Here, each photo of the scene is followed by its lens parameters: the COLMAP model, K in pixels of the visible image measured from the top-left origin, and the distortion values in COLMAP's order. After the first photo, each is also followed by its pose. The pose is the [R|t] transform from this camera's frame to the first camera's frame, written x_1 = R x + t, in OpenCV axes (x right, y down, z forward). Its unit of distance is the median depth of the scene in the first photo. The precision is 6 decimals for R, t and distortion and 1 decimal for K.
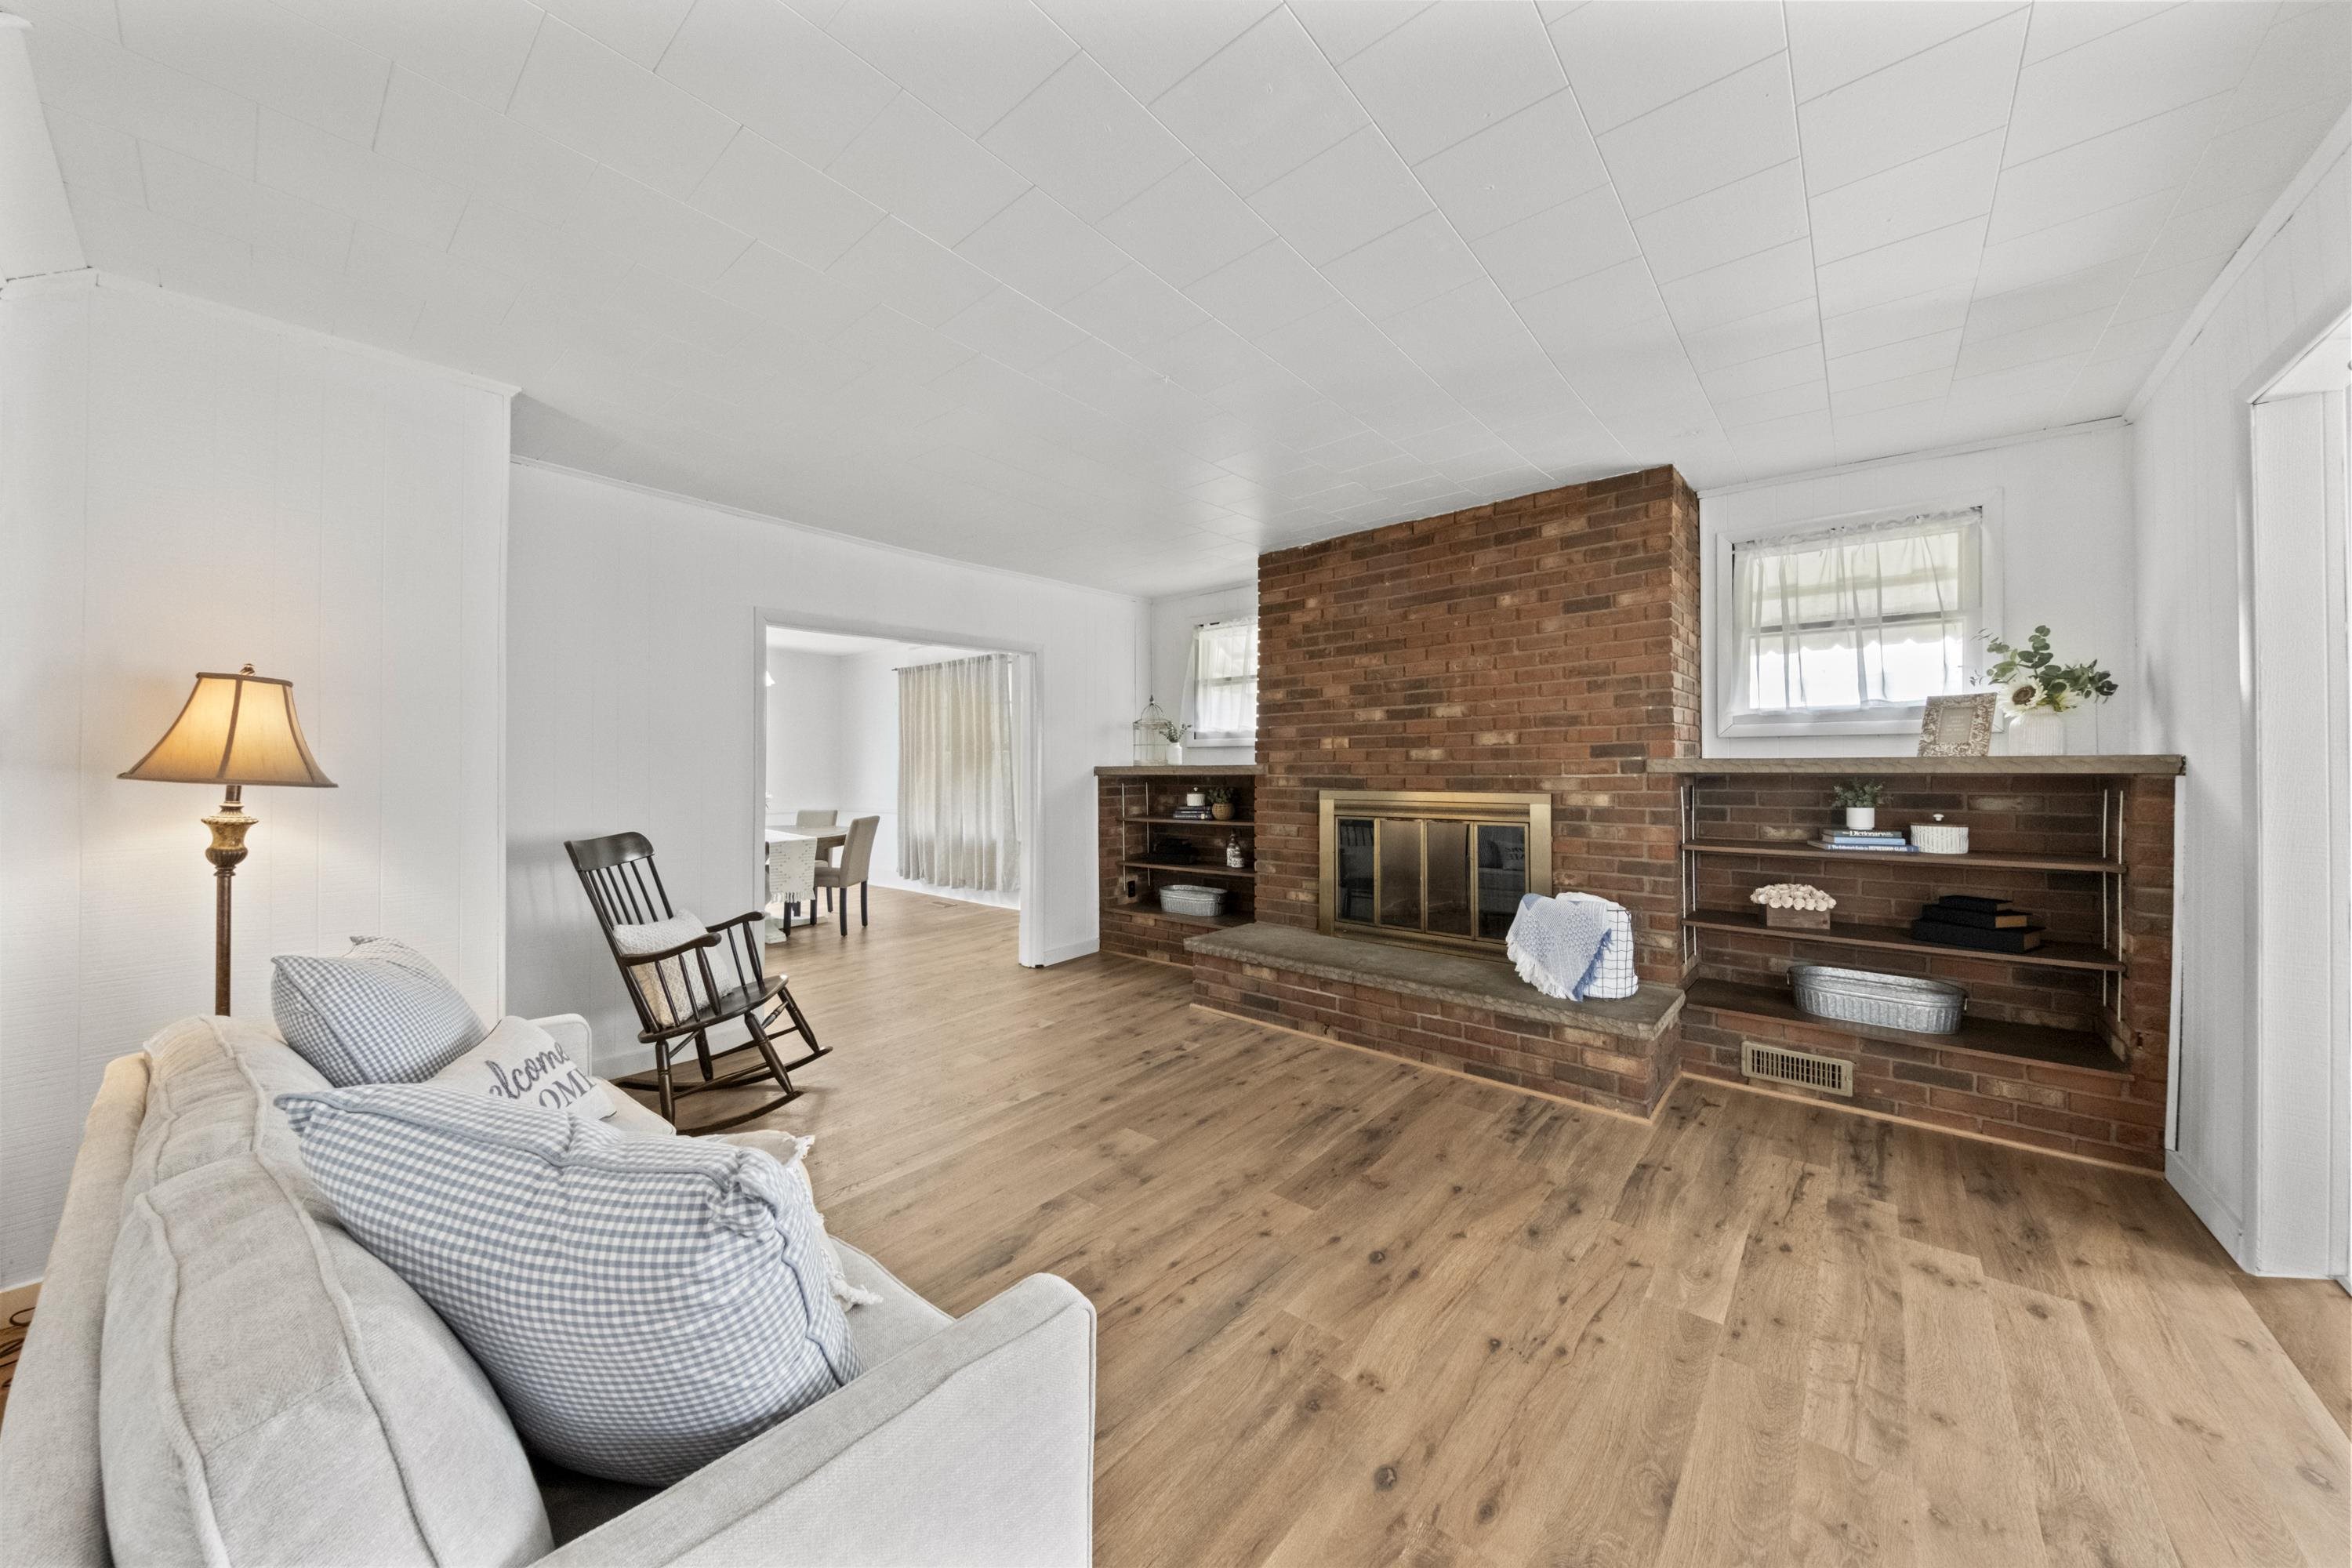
lens RADIAL K [[825.0, 0, 1160.7], [0, 825.0, 772.2], [0, 0, 1]] dist [0.017236, -0.006883]
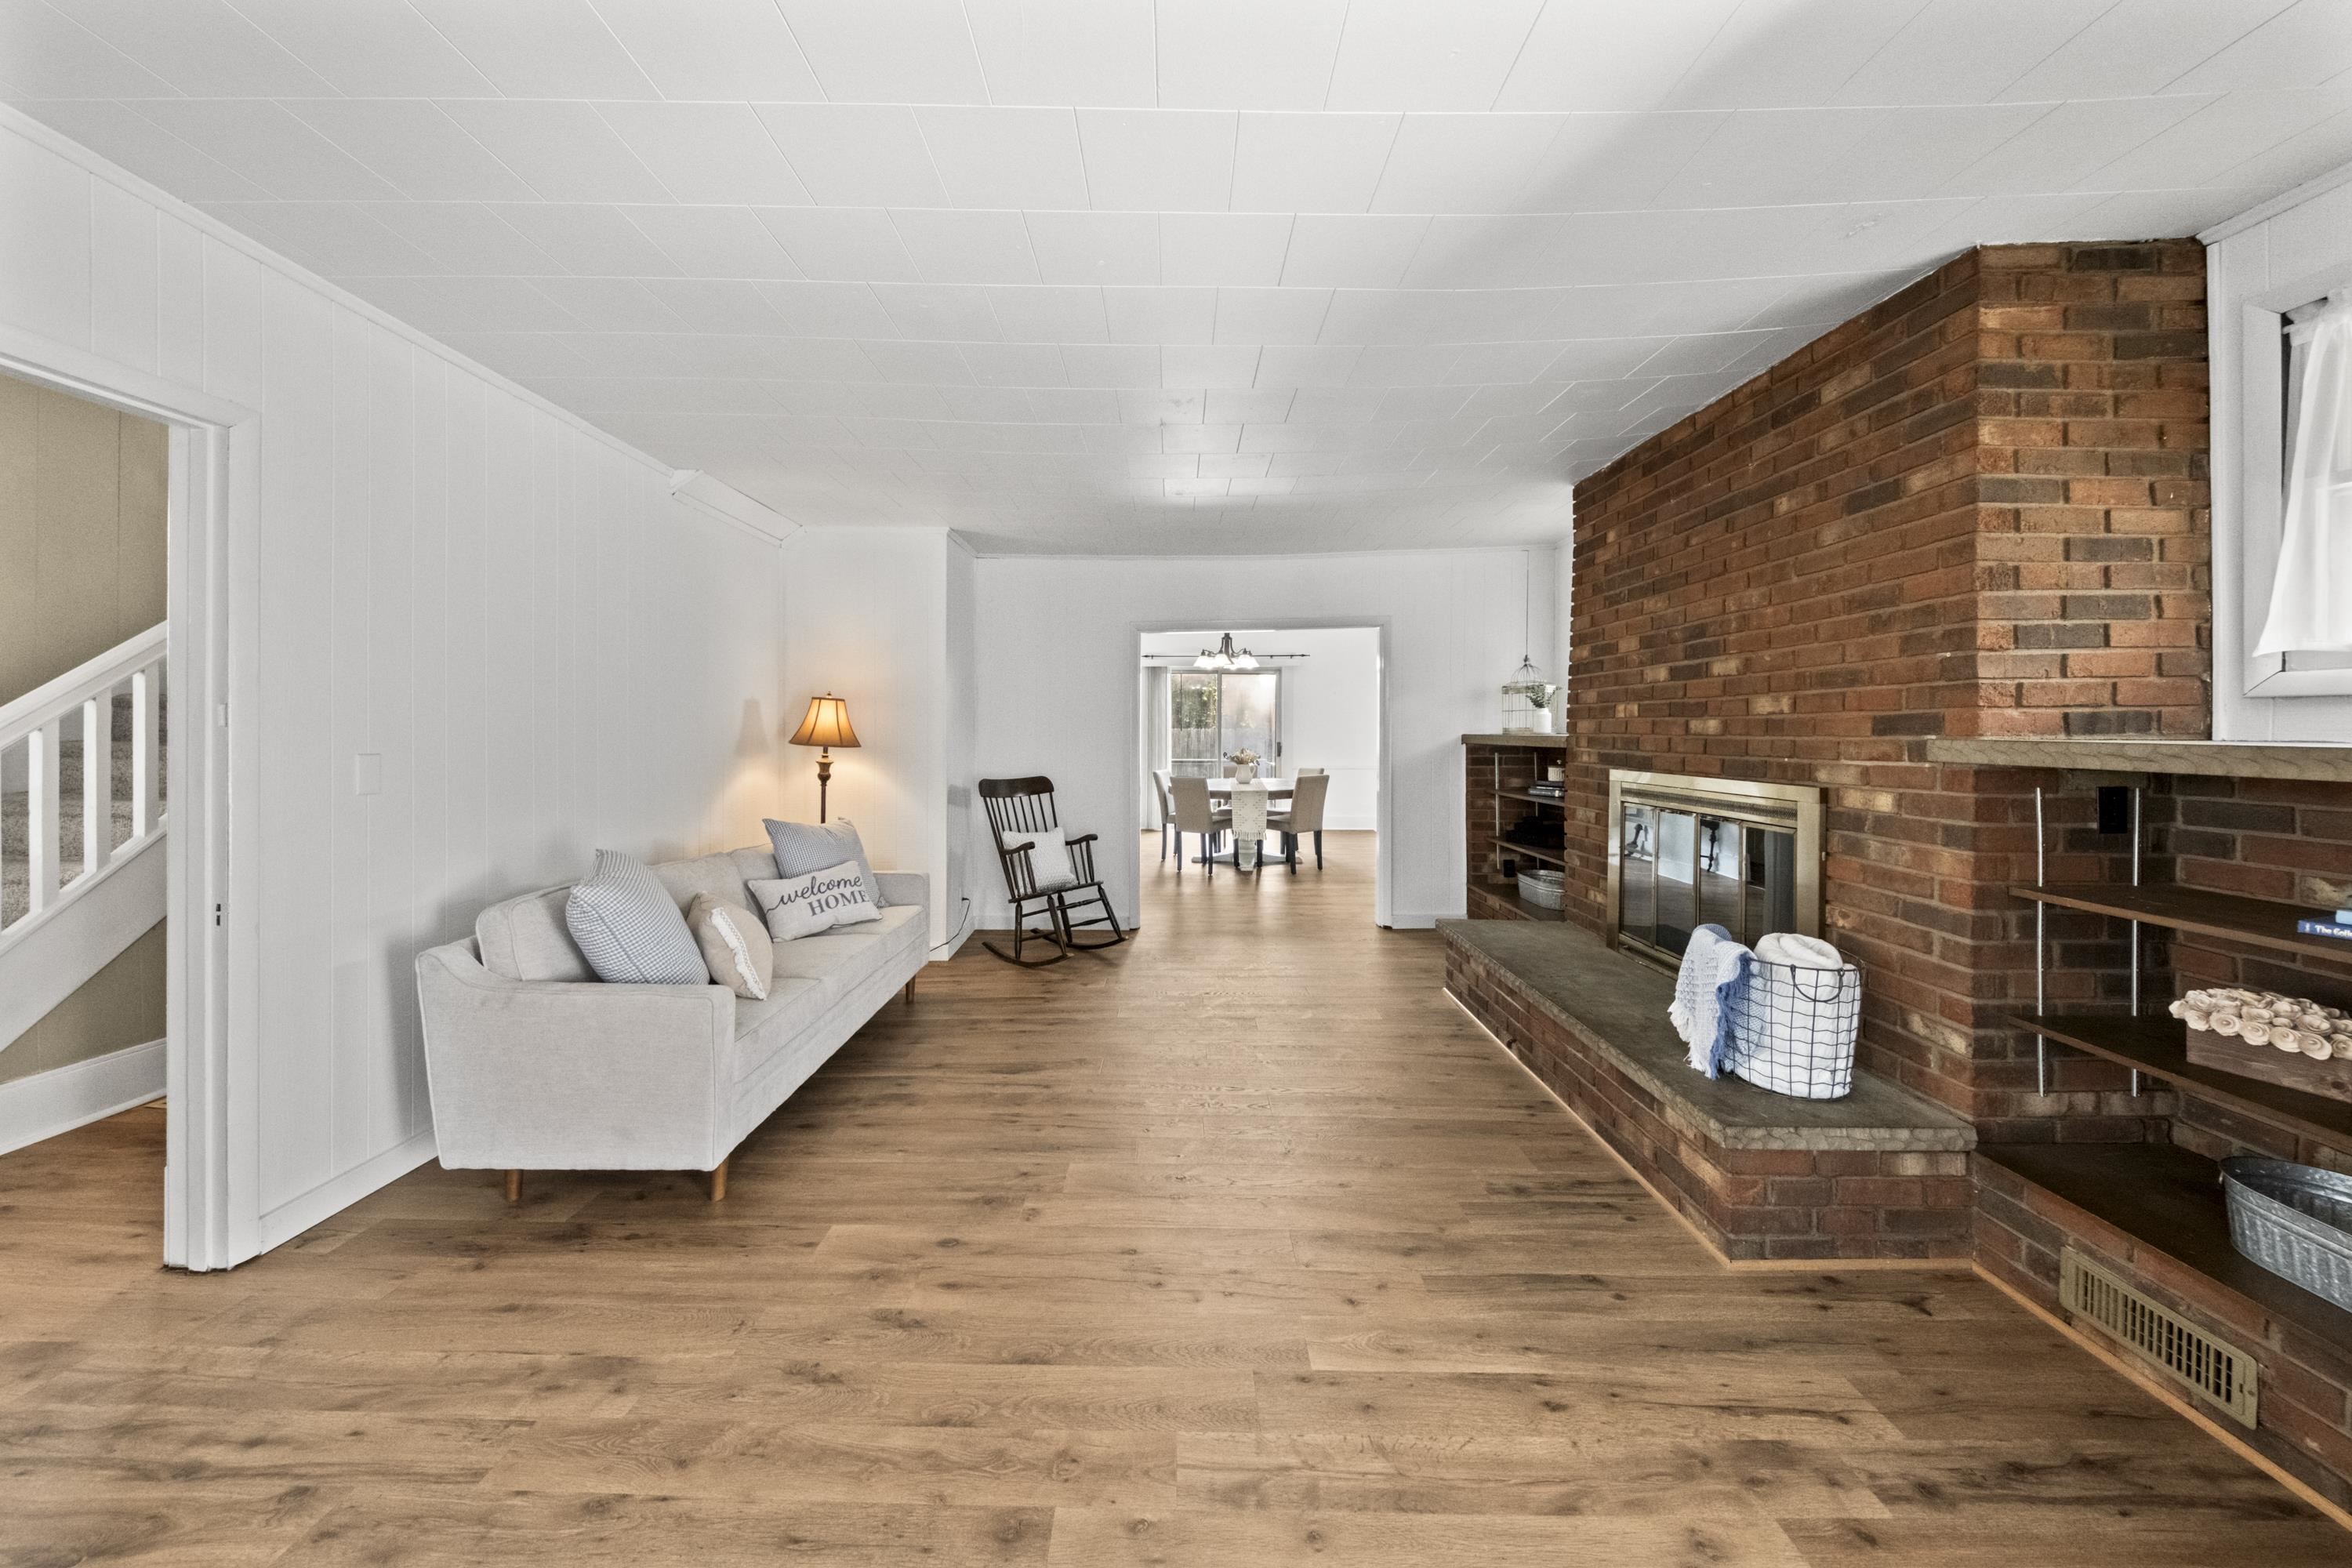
lens RADIAL K [[825.0, 0, 1132.5], [0, 825.0, 739.9], [0, 0, 1]] dist [0.017236, -0.006883]
pose [[0.627357, 0.014532, -0.778596, 0.637873], [-0.003310, 0.999867, 0.015995, -0.021273], [0.778725, -0.007457, 0.627321, 0.141140]]
